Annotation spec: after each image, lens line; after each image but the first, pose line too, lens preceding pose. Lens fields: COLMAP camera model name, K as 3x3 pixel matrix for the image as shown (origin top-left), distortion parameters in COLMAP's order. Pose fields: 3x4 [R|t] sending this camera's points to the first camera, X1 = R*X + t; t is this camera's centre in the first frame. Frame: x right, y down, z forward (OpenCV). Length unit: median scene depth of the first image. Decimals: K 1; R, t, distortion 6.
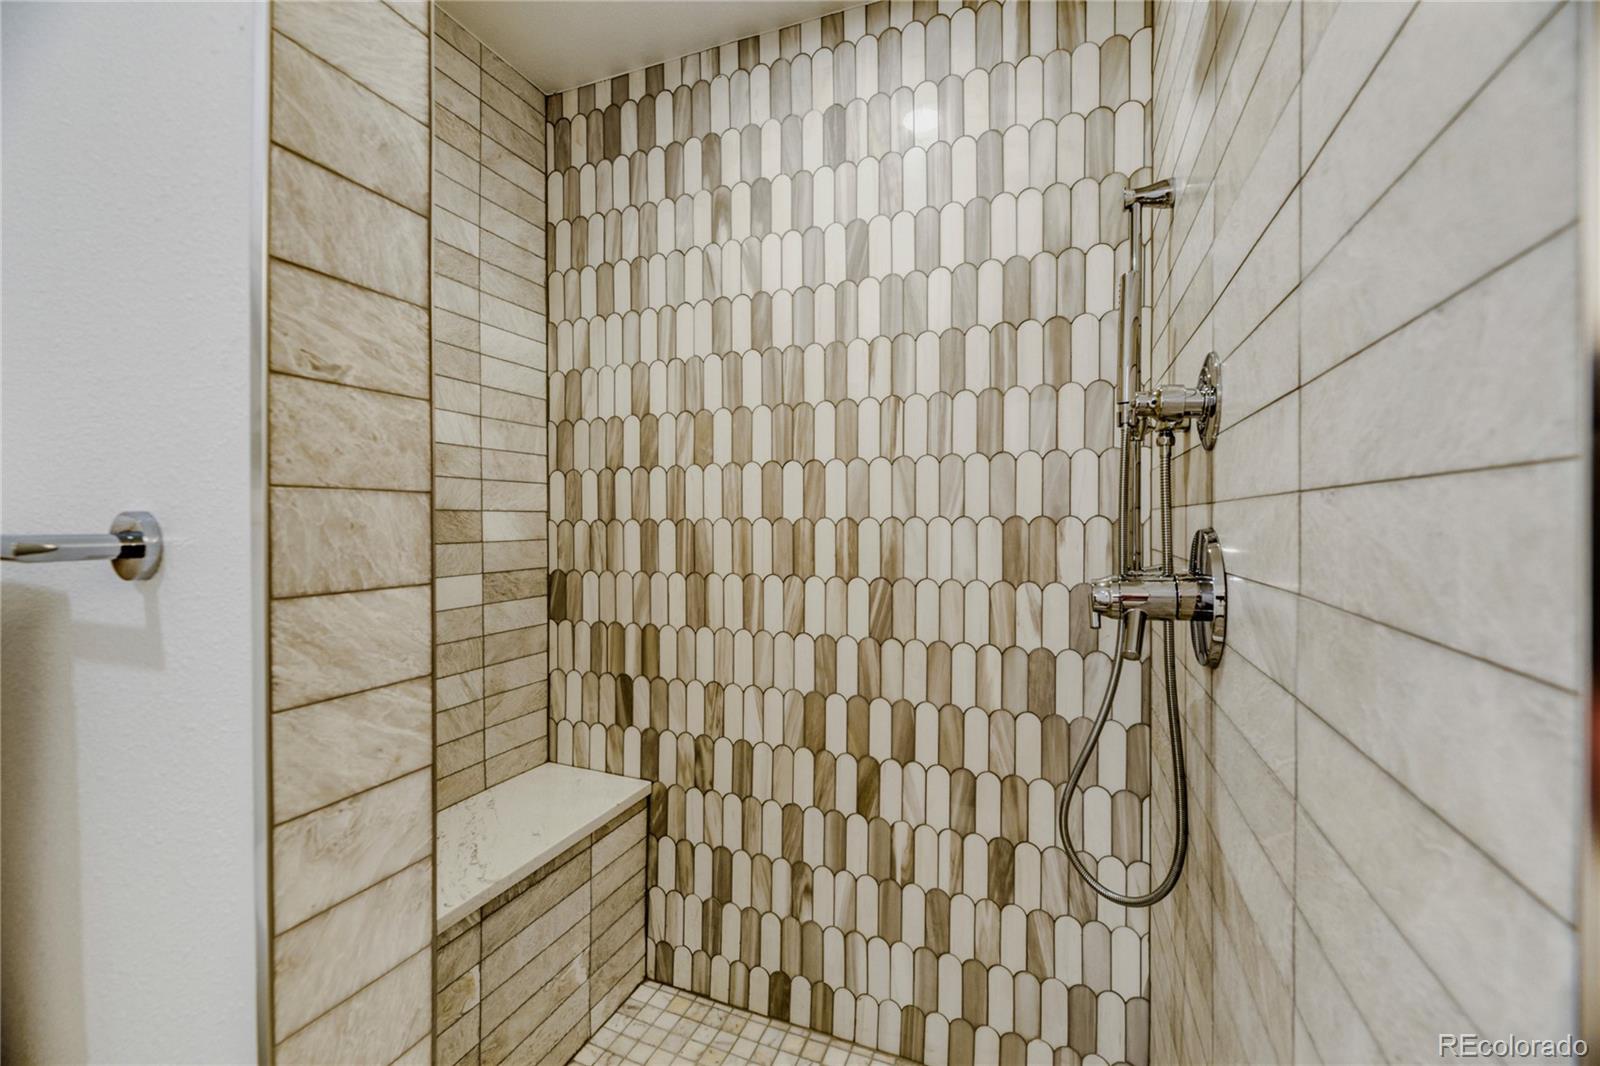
lens RADIAL K [[652.7, 0, 838.3], [0, 652.7, 525.5], [0, 0, 1]] dist [0.000537, -0.003345]
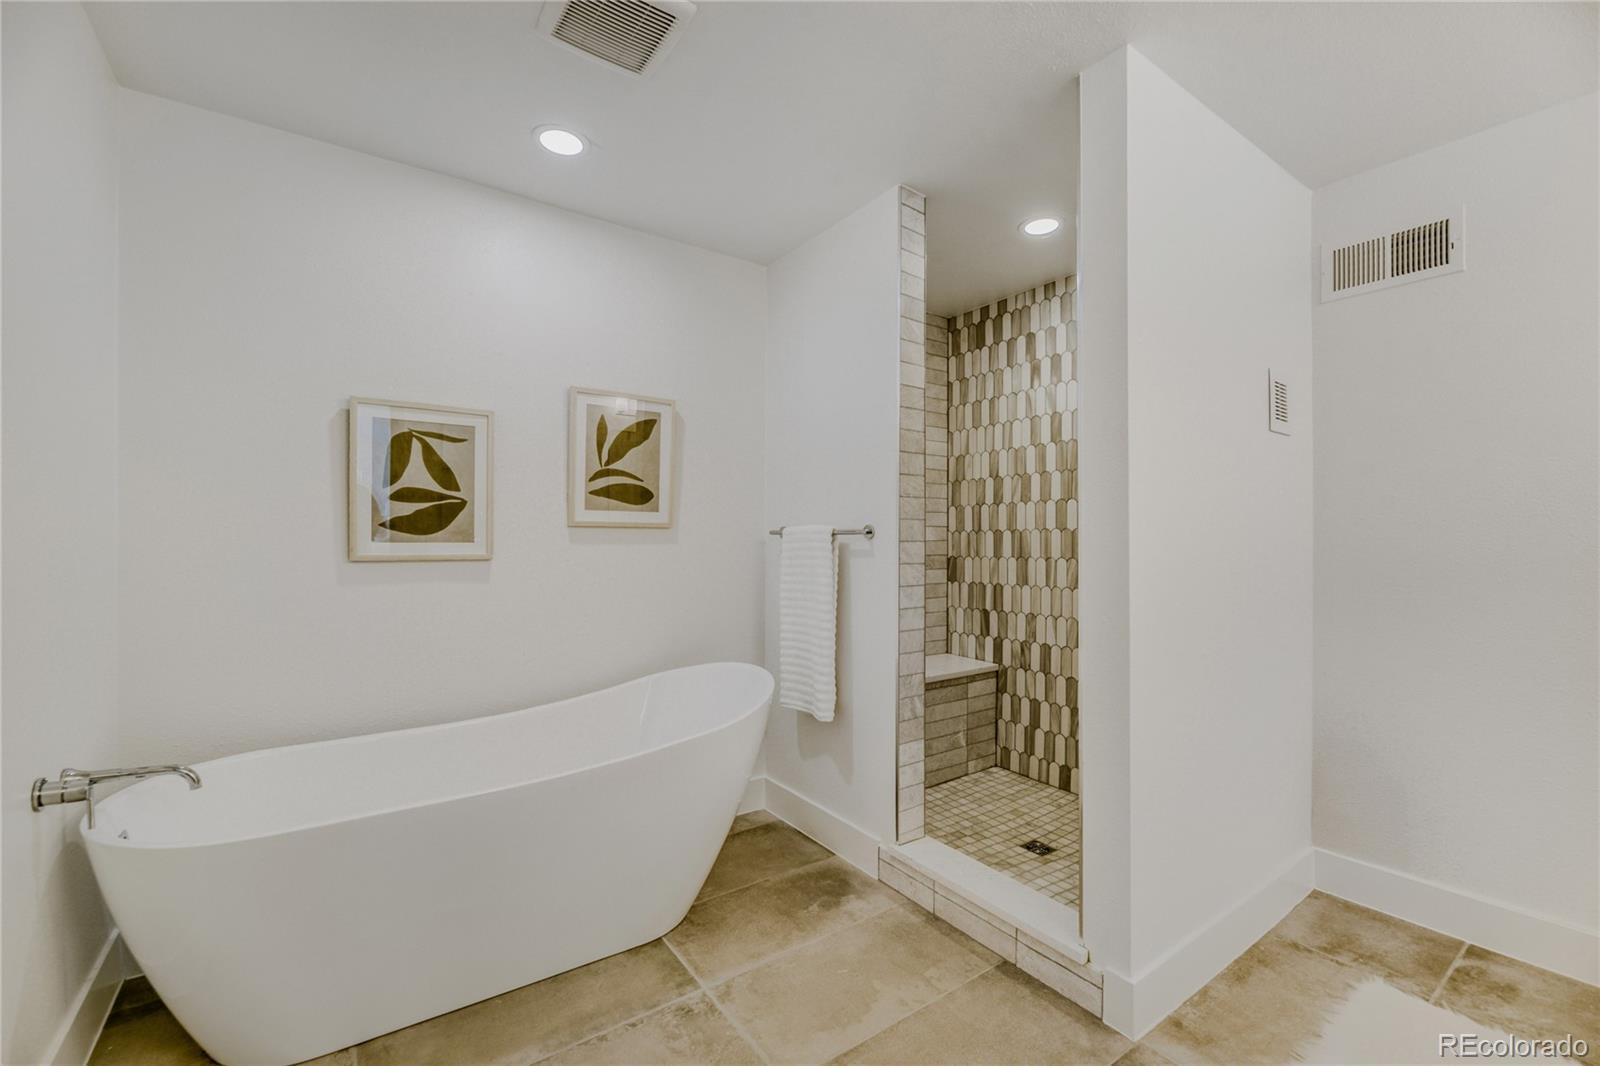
lens RADIAL K [[652.7, 0, 793.6], [0, 652.7, 538.3], [0, 0, 1]] dist [0.000537, -0.003345]
pose [[0.822599, 0.001430, -0.568621, 0.350960], [-0.008190, 0.999923, -0.009333, 0.042972], [0.568563, 0.012335, 0.822547, -1.056709]]
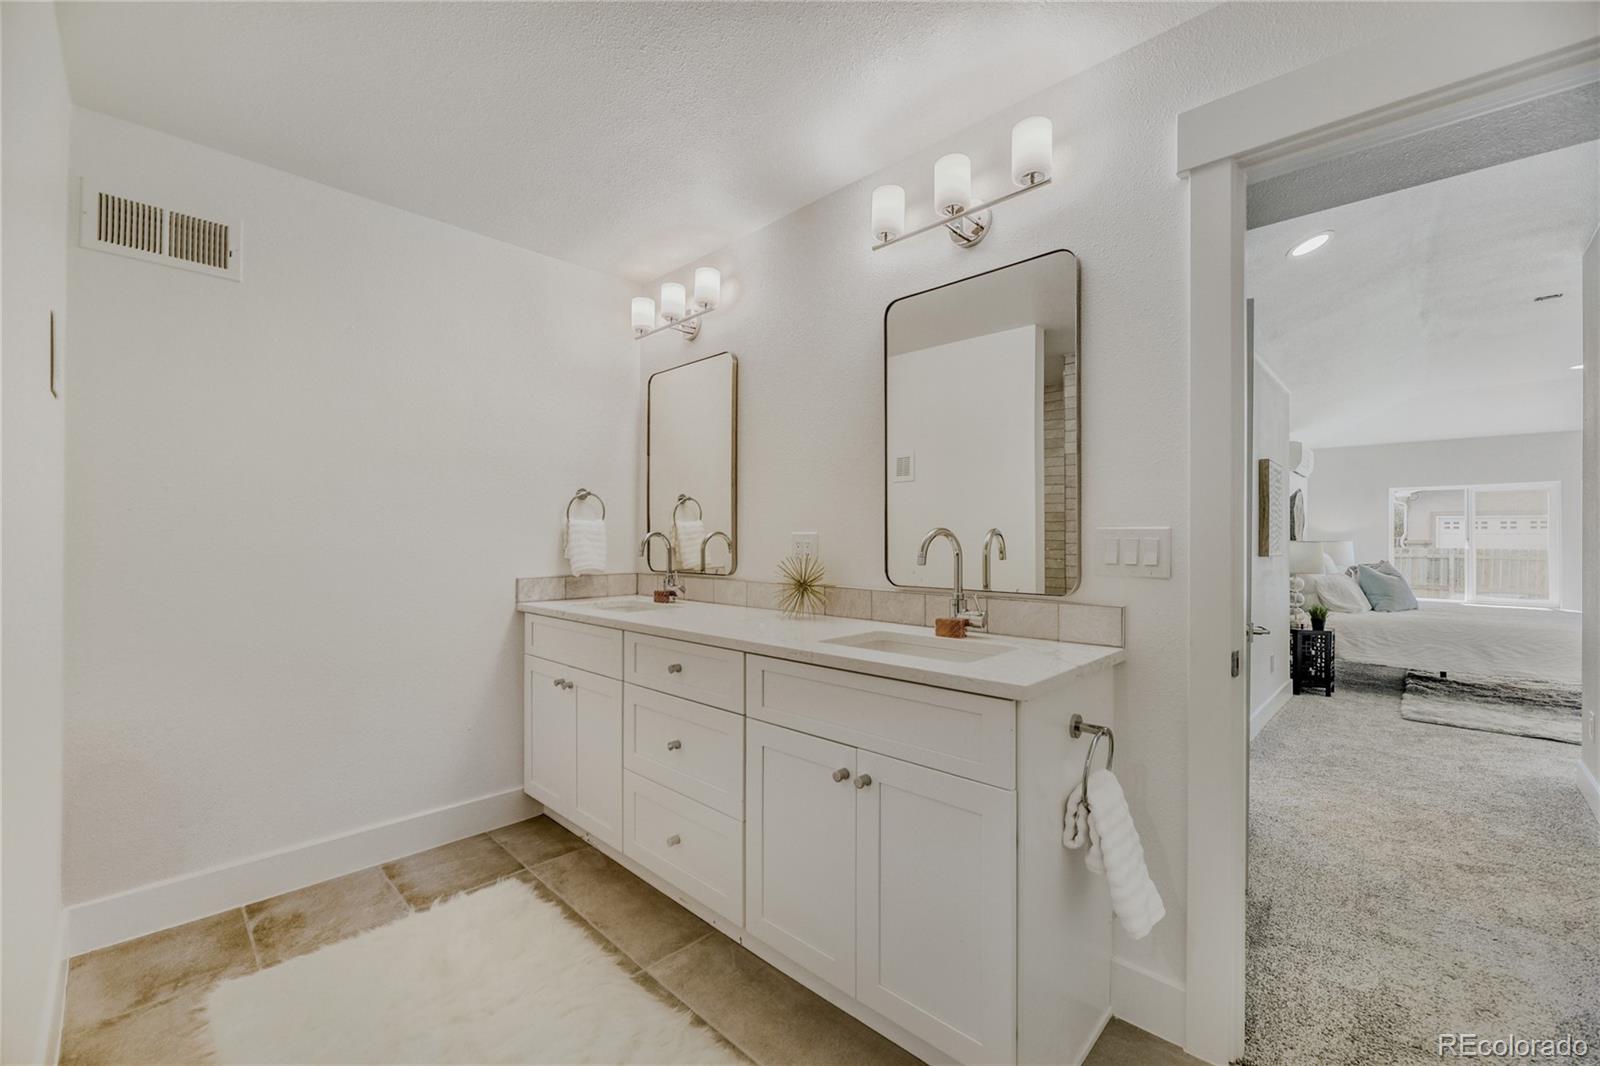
lens RADIAL K [[652.7, 0, 812.6], [0, 652.7, 536.0], [0, 0, 1]] dist [0.000537, -0.003345]
pose [[0.403327, 0.006235, 0.915035, -0.050158], [-0.000953, 0.999979, -0.006393, 0.035506], [-0.915056, 0.001706, 0.403324, -0.918271]]
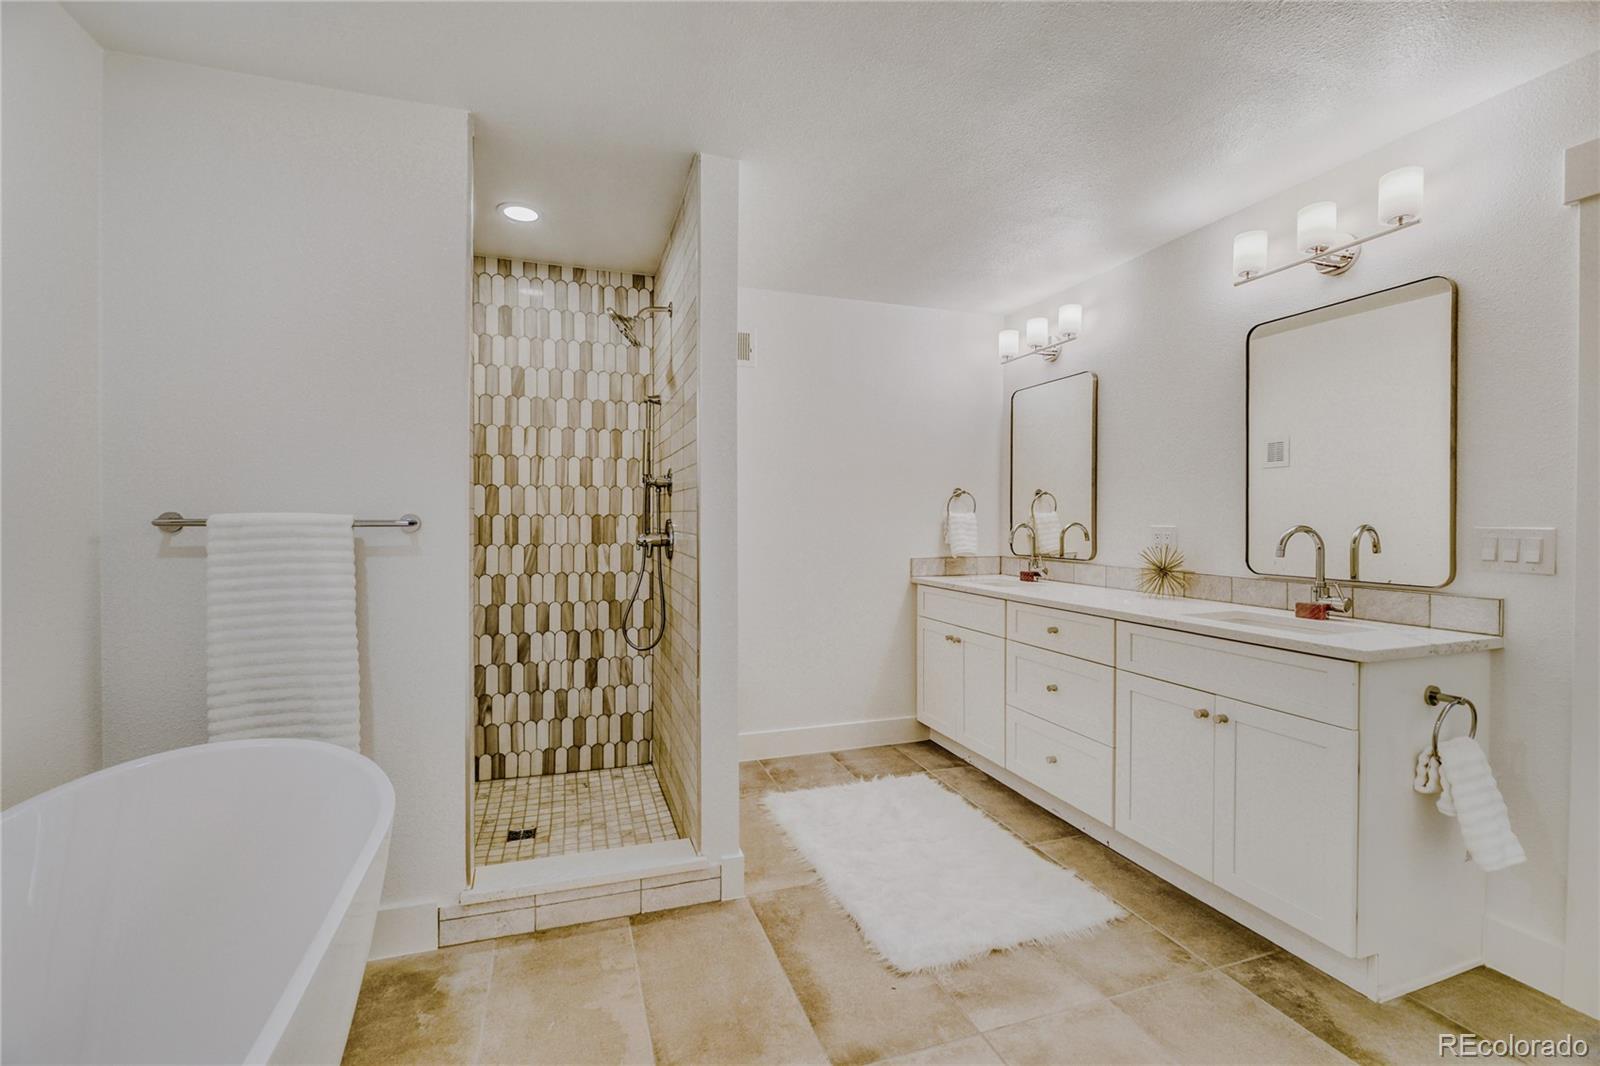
lens RADIAL K [[671.1, 0, 787.9], [0, 671.1, 528.2], [0, 0, 1]] dist [0.004971, -0.004159]
pose [[0.793153, -0.006003, 0.608992, -0.549783], [-0.000538, 0.999944, 0.010557, 0.008020], [-0.609022, -0.008701, 0.793106, -1.100598]]
